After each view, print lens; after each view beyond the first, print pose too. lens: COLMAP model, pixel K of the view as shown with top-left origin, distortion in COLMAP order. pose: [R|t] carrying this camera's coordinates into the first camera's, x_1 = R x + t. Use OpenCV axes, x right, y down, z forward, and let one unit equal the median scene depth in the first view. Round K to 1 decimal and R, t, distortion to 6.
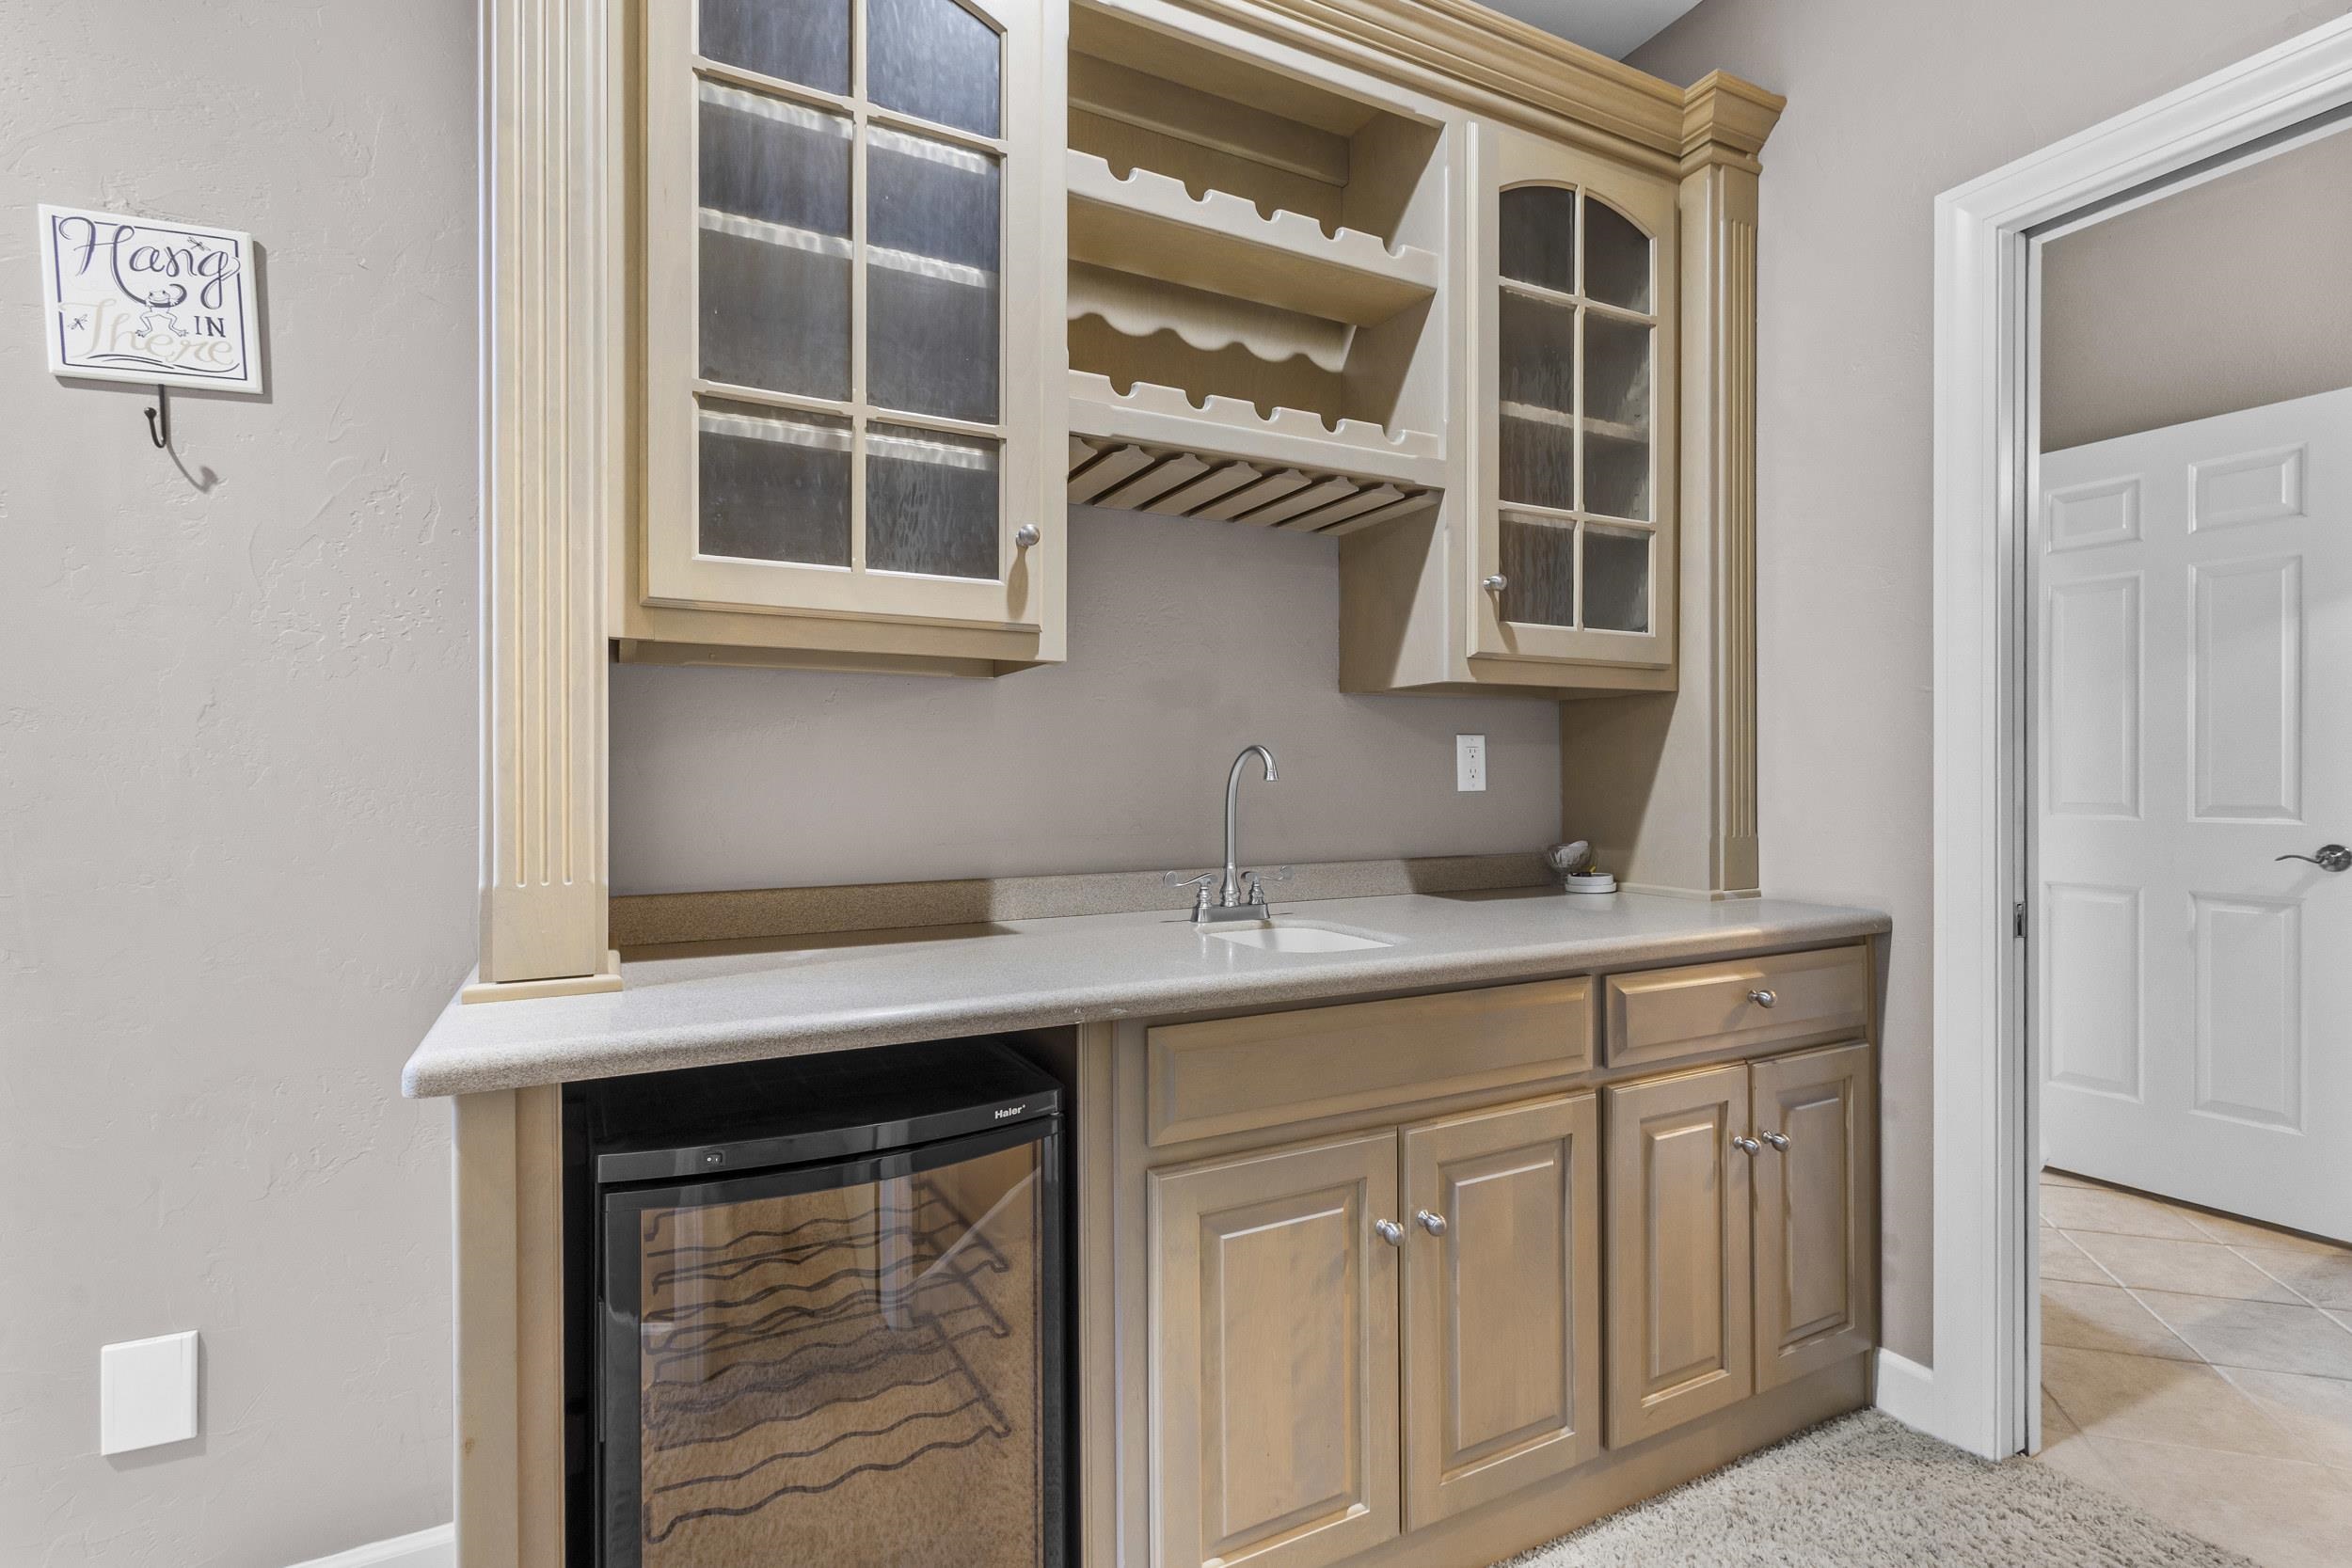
lens RADIAL K [[1092.8, 0, 1187.2], [0, 1092.8, 782.9], [0, 0, 1]] dist [0.005037, -0.002092]
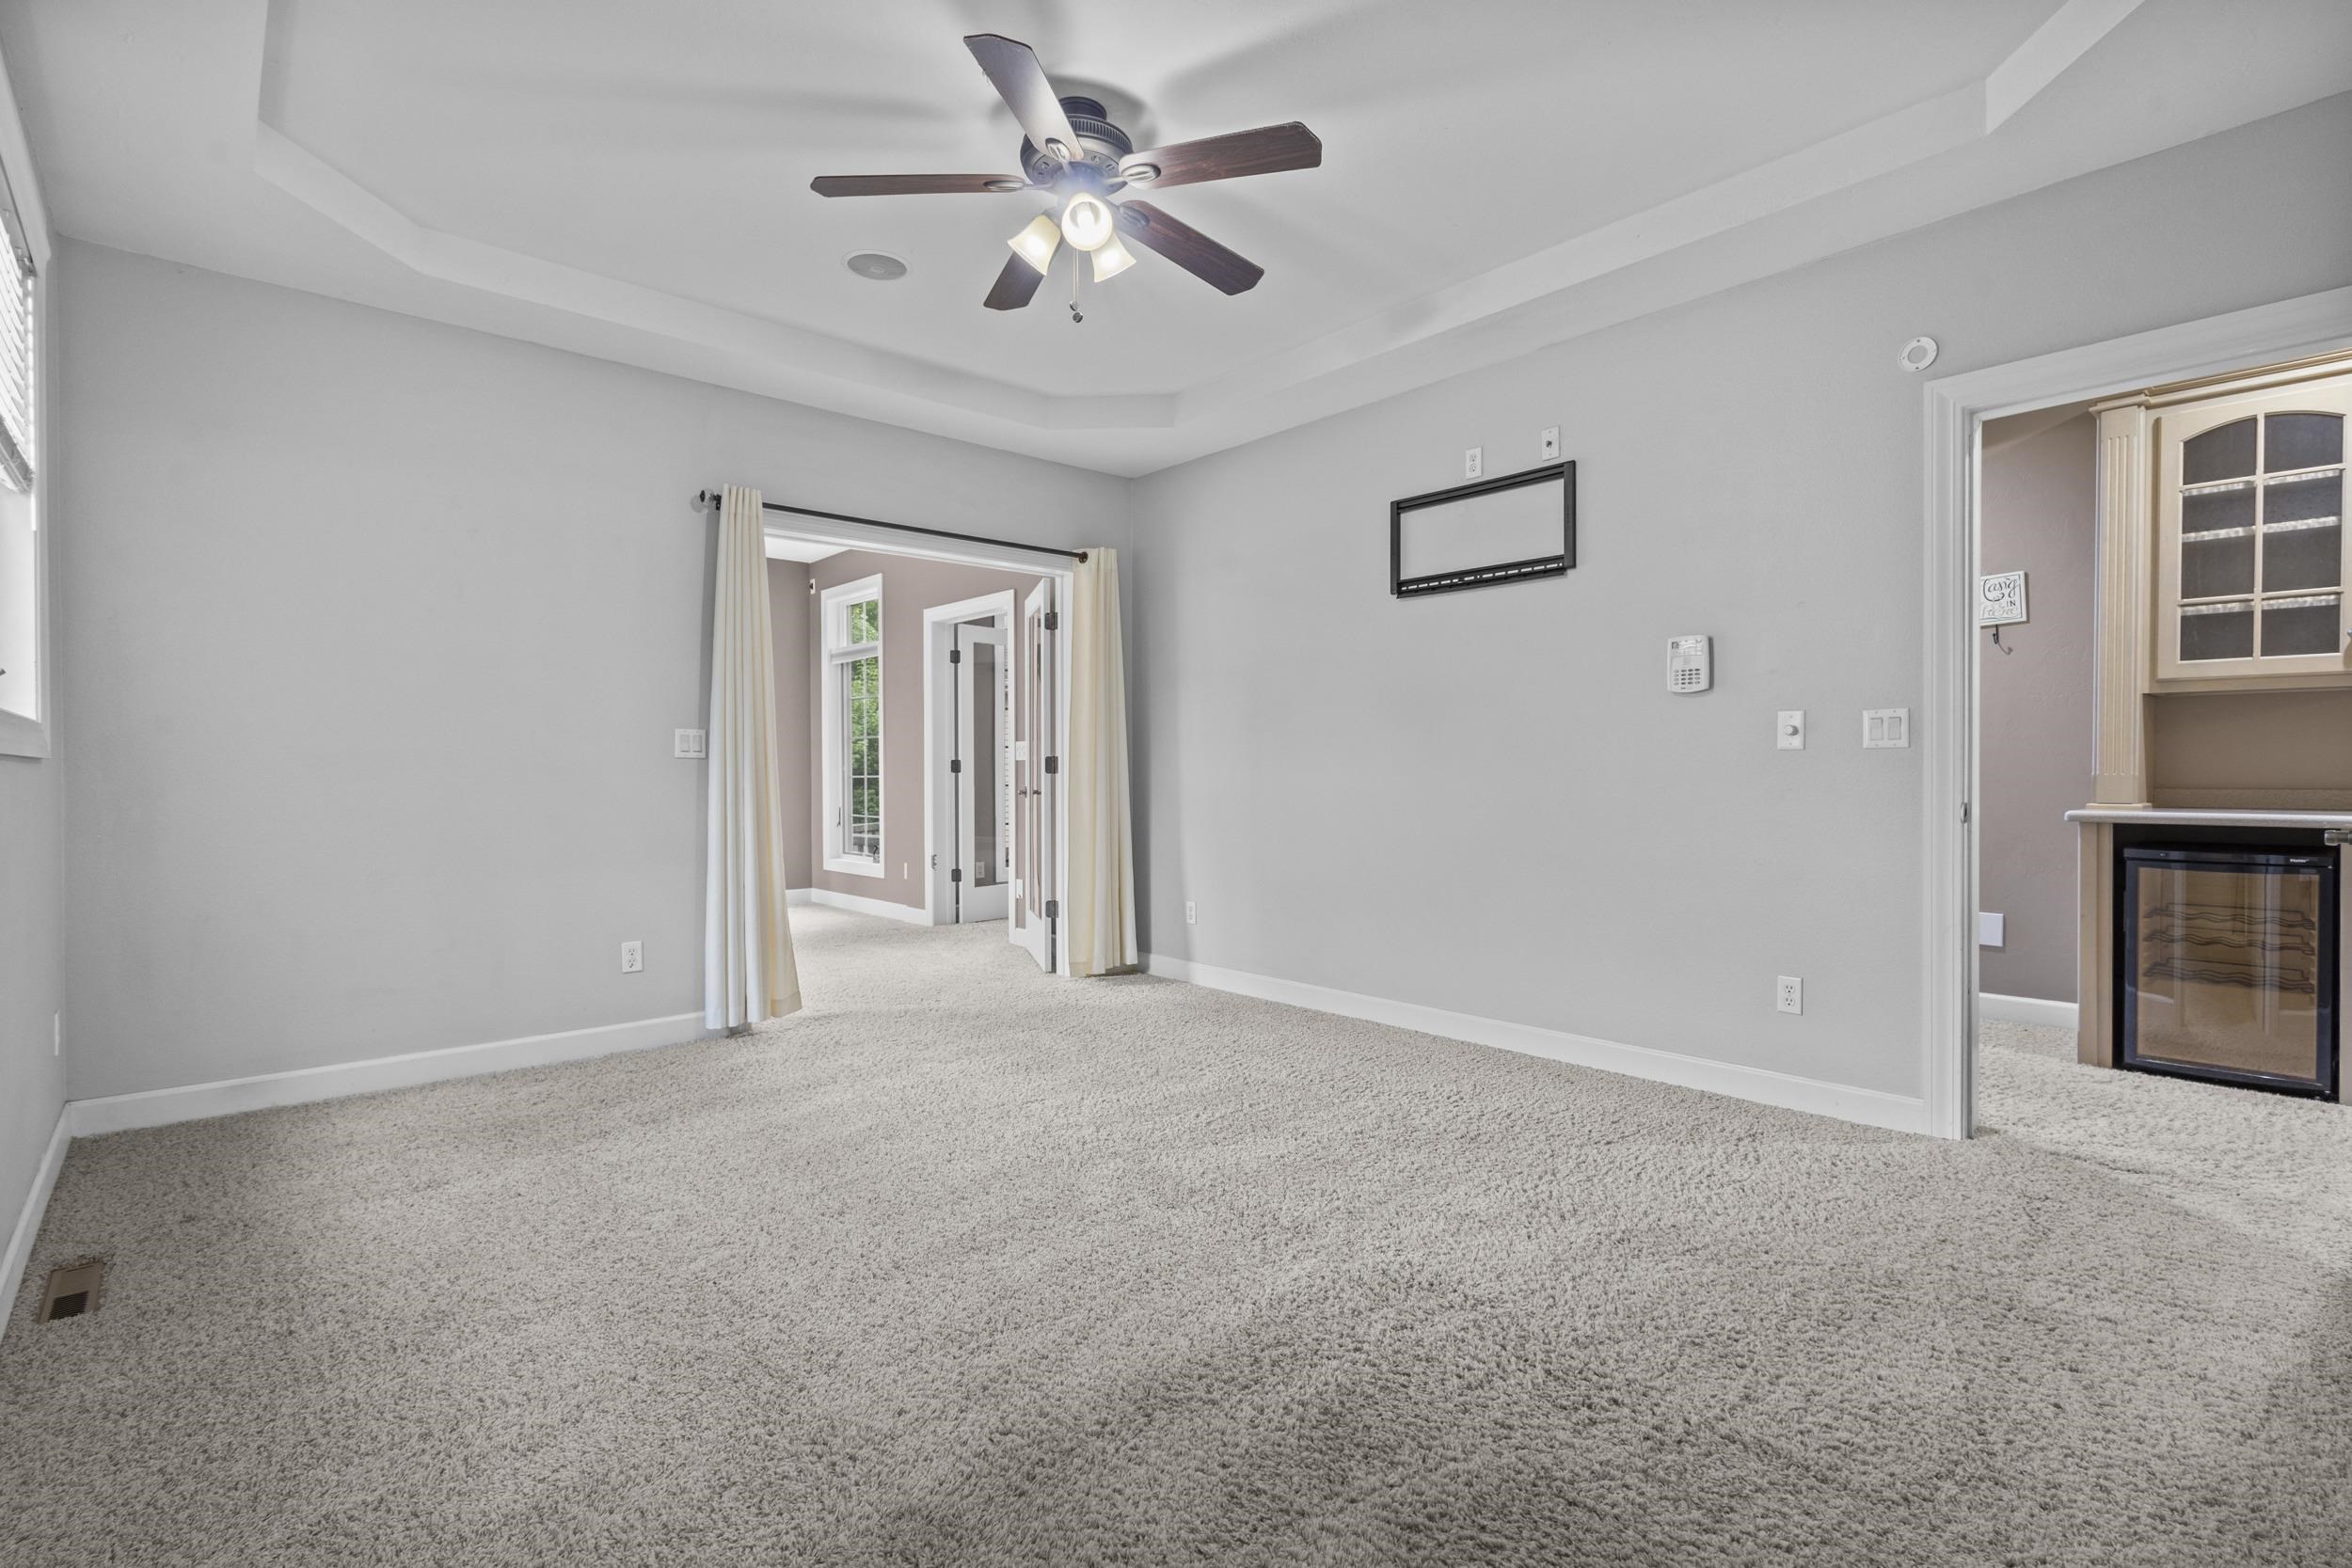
lens RADIAL K [[1092.8, 0, 1196.8], [0, 1092.8, 777.2], [0, 0, 1]] dist [0.005037, -0.002092]
pose [[0.253224, 0.011195, -0.967343, 1.615913], [-0.000973, 0.999935, 0.011317, 0.059216], [0.967407, -0.001925, 0.253218, -2.122328]]
